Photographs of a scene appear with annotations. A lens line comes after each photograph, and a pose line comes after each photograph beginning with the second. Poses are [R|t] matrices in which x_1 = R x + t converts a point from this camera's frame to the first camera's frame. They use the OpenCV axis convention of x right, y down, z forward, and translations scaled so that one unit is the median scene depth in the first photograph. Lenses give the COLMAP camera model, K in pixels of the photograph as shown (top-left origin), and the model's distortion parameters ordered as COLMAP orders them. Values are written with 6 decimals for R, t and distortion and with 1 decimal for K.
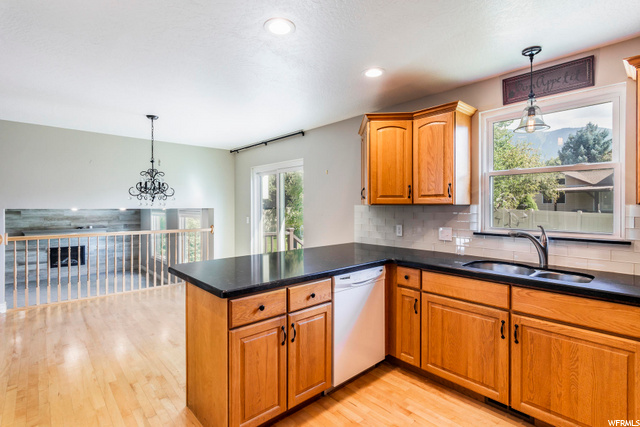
lens RADIAL K [[317.7, 0, 317.6], [0, 317.7, 207.7], [0, 0, 1]] dist [0.001689, 0.001208]
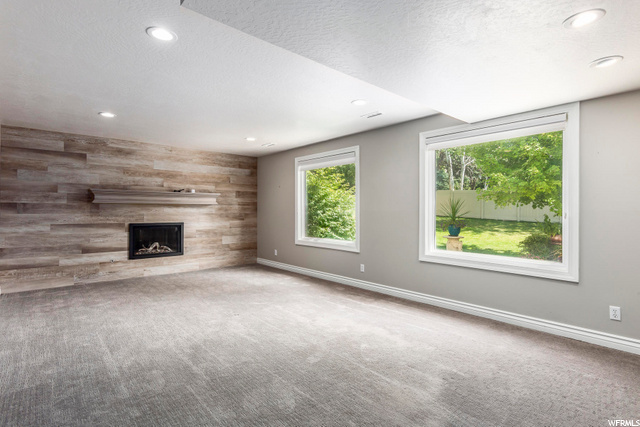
lens RADIAL K [[317.7, 0, 321.6], [0, 317.7, 209.1], [0, 0, 1]] dist [0.001689, 0.001208]
pose [[0.999967, -0.002929, 0.007621, -0.502142], [0.002952, 0.999991, -0.002997, 0.101253], [-0.007612, 0.003019, 0.999966, 0.427645]]
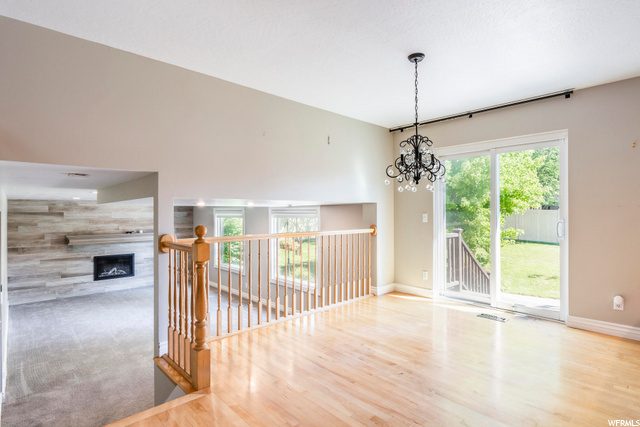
lens RADIAL K [[321.7, 0, 323.9], [0, 321.7, 216.4], [0, 0, 1]] dist [0.006786, 0.000381]
pose [[0.998897, -0.004684, 0.046731, -0.280047], [0.004203, 0.999937, 0.010382, 0.014572], [-0.046777, -0.010174, 0.998854, 0.126541]]
